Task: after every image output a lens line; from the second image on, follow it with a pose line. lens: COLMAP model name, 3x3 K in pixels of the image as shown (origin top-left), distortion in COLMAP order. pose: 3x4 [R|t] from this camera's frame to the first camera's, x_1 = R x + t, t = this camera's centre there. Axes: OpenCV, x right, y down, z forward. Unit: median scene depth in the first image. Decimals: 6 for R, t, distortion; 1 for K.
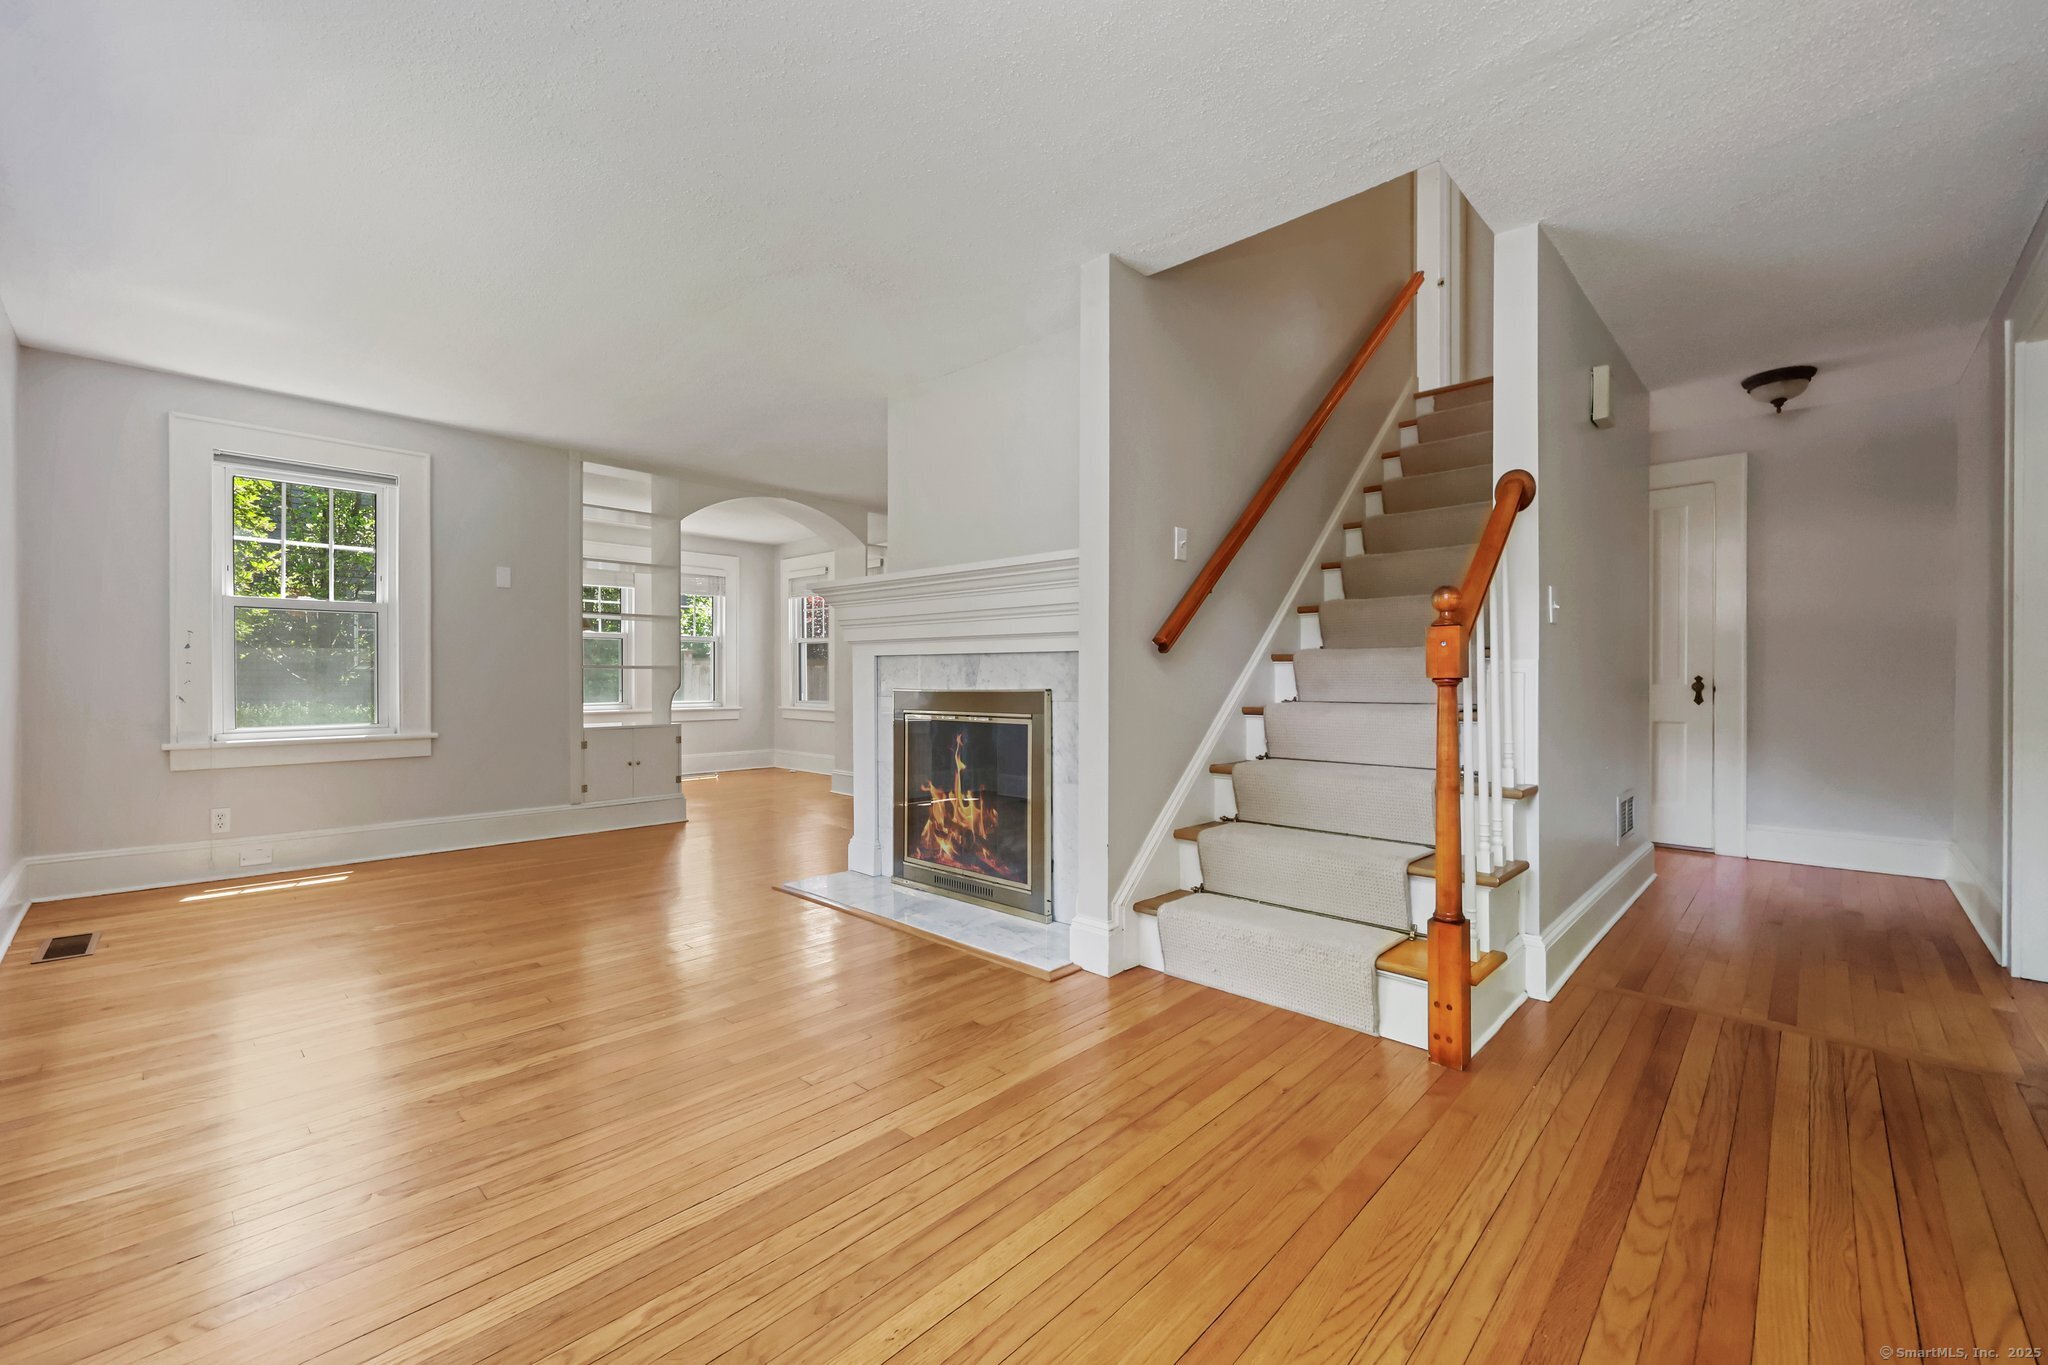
lens RADIAL K [[834.0, 0, 1027.5], [0, 834.0, 676.2], [0, 0, 1]] dist [-0.000272, 0.000078]
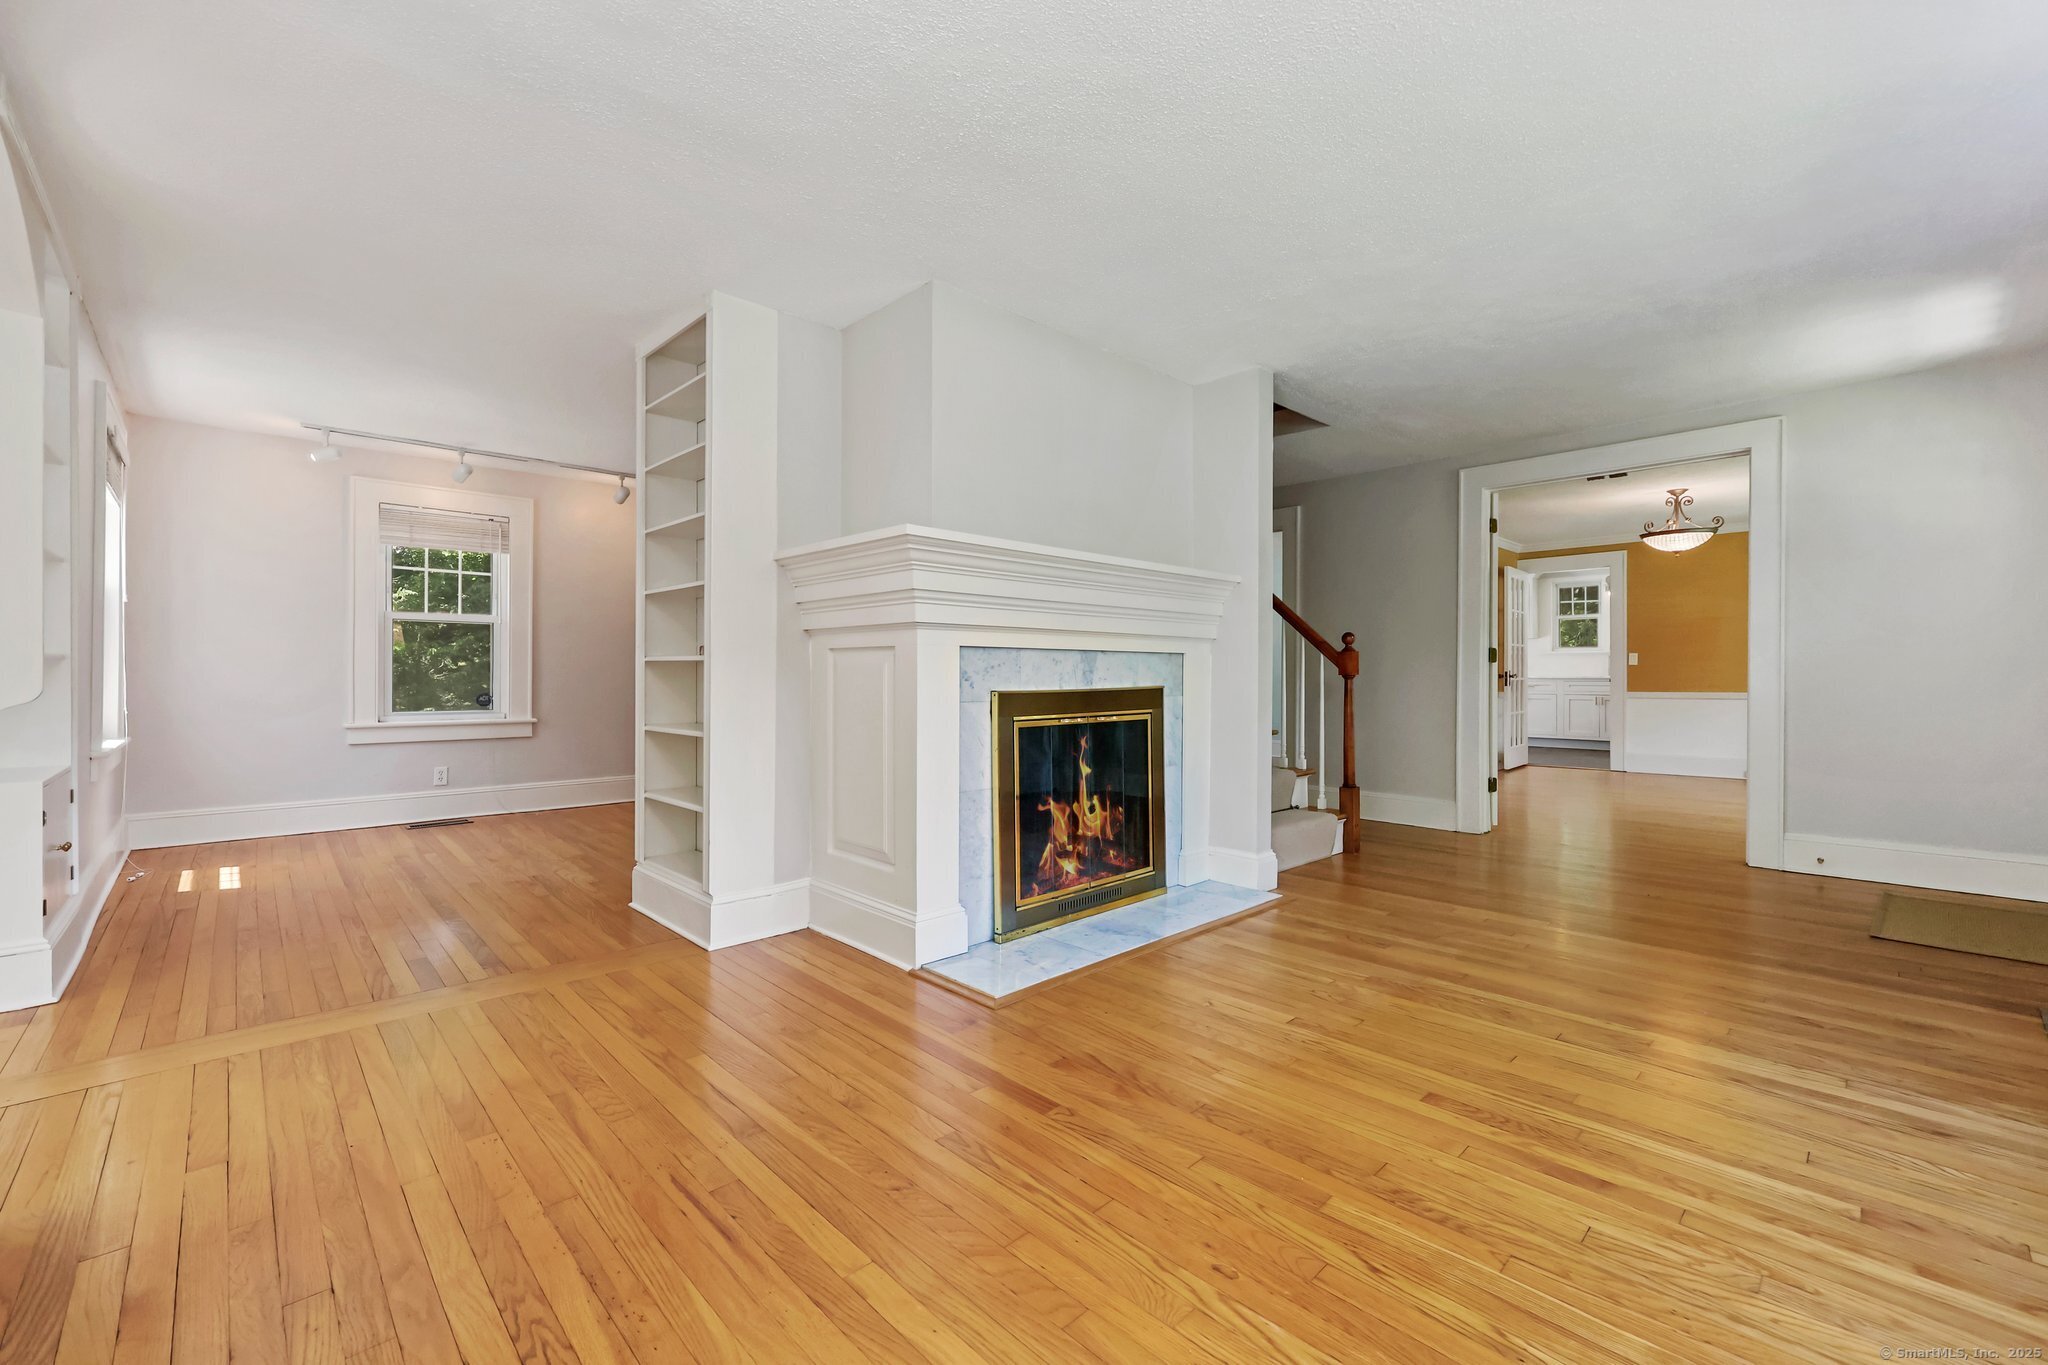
lens RADIAL K [[834.0, 0, 1027.5], [0, 834.0, 676.2], [0, 0, 1]] dist [-0.000272, 0.000078]
pose [[0.054922, 0.001044, 0.998490, -1.010139], [0.004663, 0.999988, -0.001302, 0.003078], [-0.998480, 0.004727, 0.054916, 1.016723]]
